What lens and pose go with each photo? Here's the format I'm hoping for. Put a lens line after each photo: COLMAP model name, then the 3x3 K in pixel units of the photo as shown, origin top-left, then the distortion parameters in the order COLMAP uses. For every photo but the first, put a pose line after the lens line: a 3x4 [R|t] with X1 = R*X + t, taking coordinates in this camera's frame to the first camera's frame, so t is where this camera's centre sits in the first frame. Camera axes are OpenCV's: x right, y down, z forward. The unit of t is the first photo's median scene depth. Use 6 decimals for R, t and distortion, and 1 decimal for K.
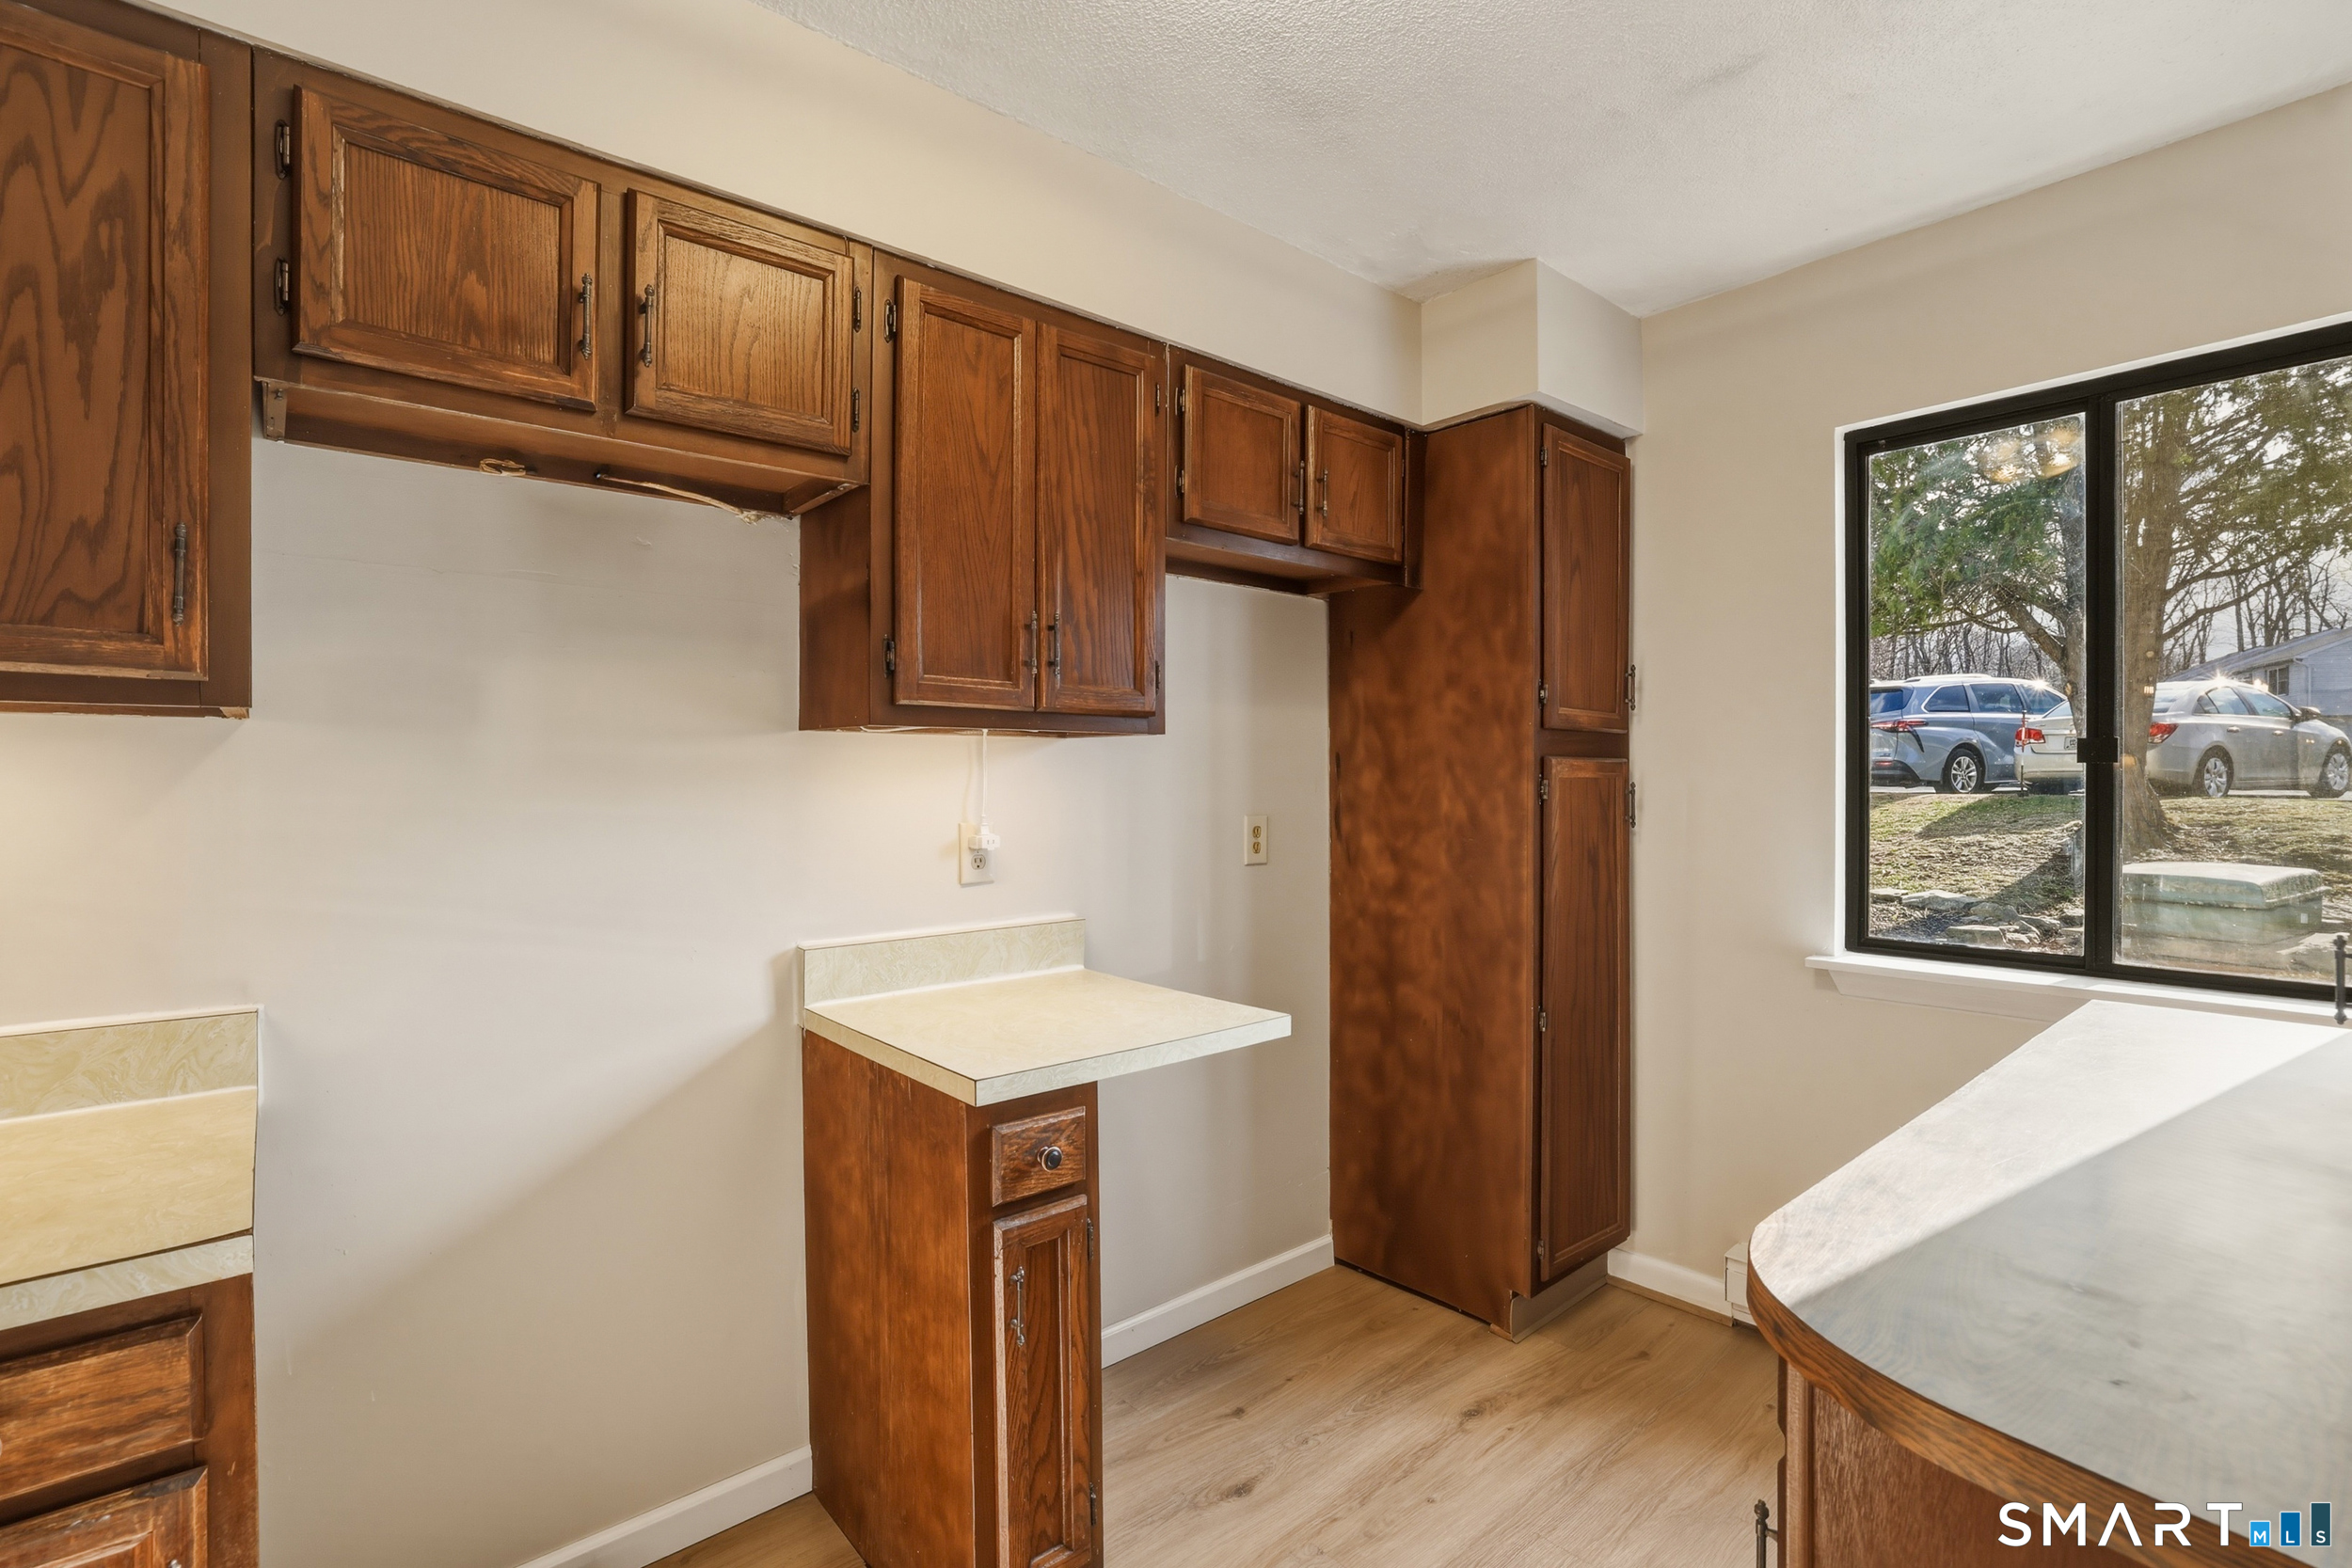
lens RADIAL K [[1061.2, 0, 1176.0], [0, 1061.2, 784.0], [0, 0, 1]] dist [-0.012368, 0.010732]
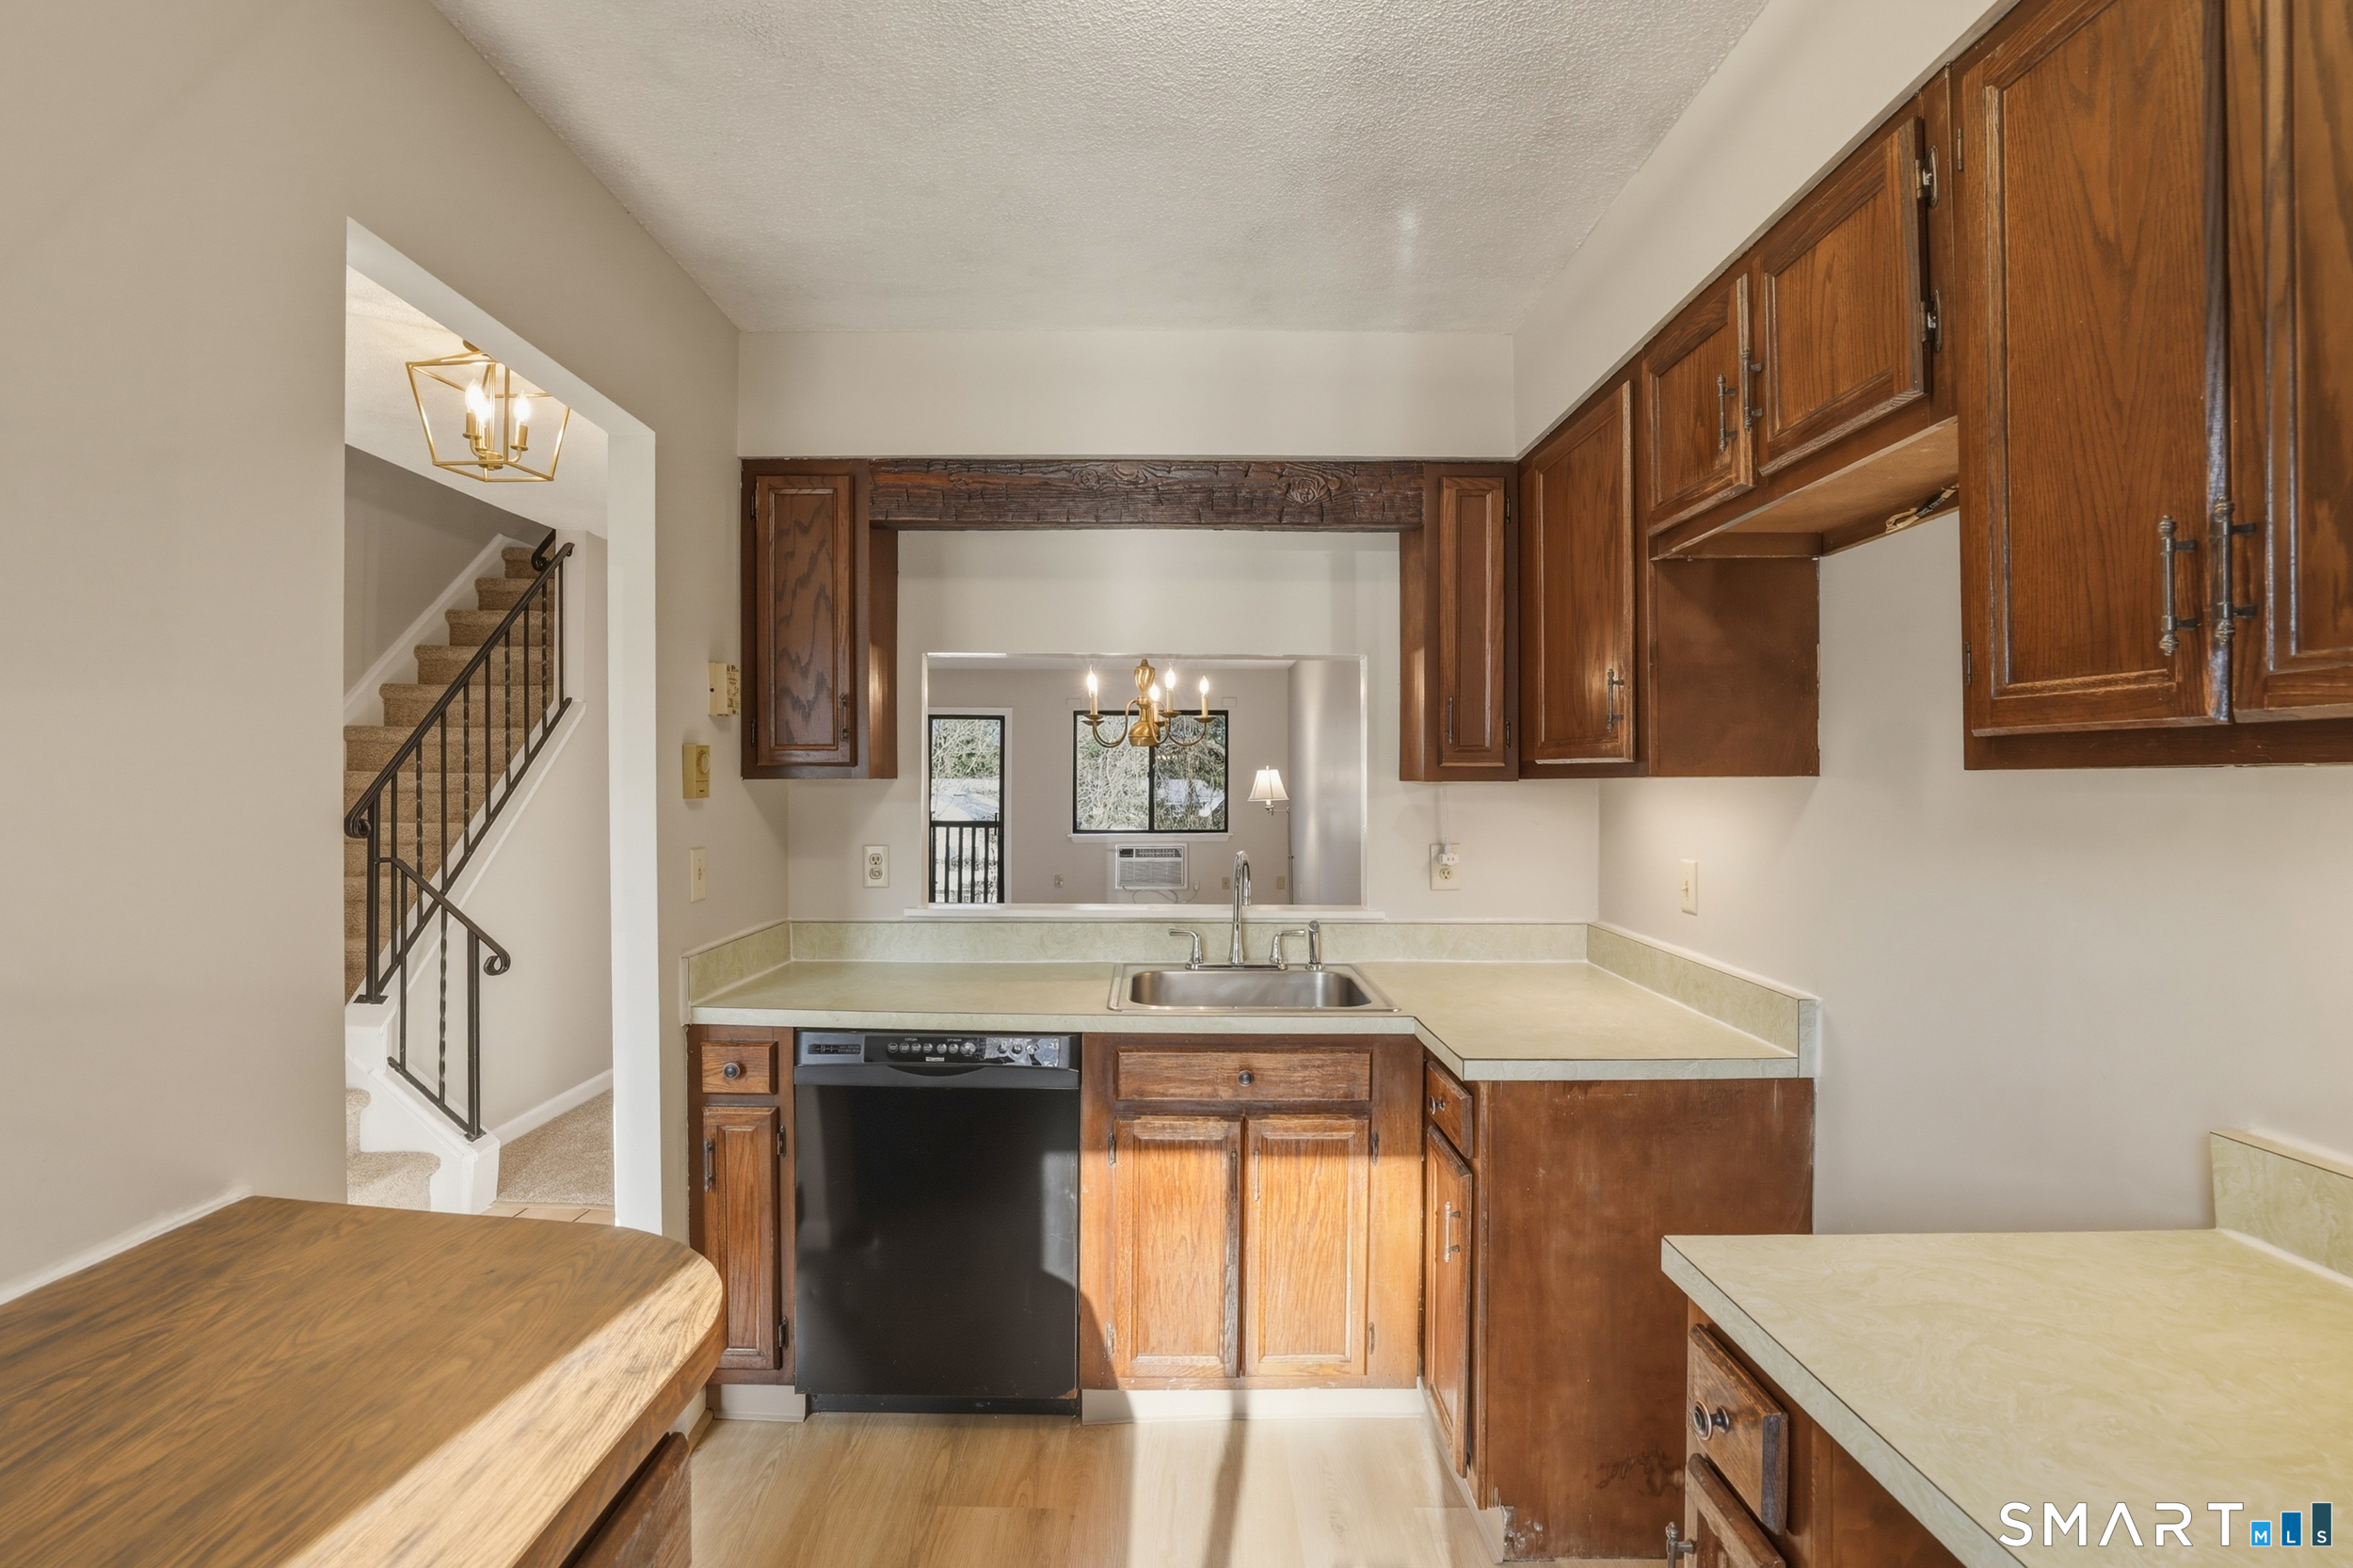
lens RADIAL K [[1061.7, 0, 1176.5], [0, 1061.7, 784.0], [0, 0, 1]] dist [-0.012368, 0.010732]
pose [[-0.644204, -0.004649, -0.764840, 0.544266], [-0.001430, 0.999987, -0.004874, -0.043243], [0.764853, -0.002047, -0.644202, 1.037740]]
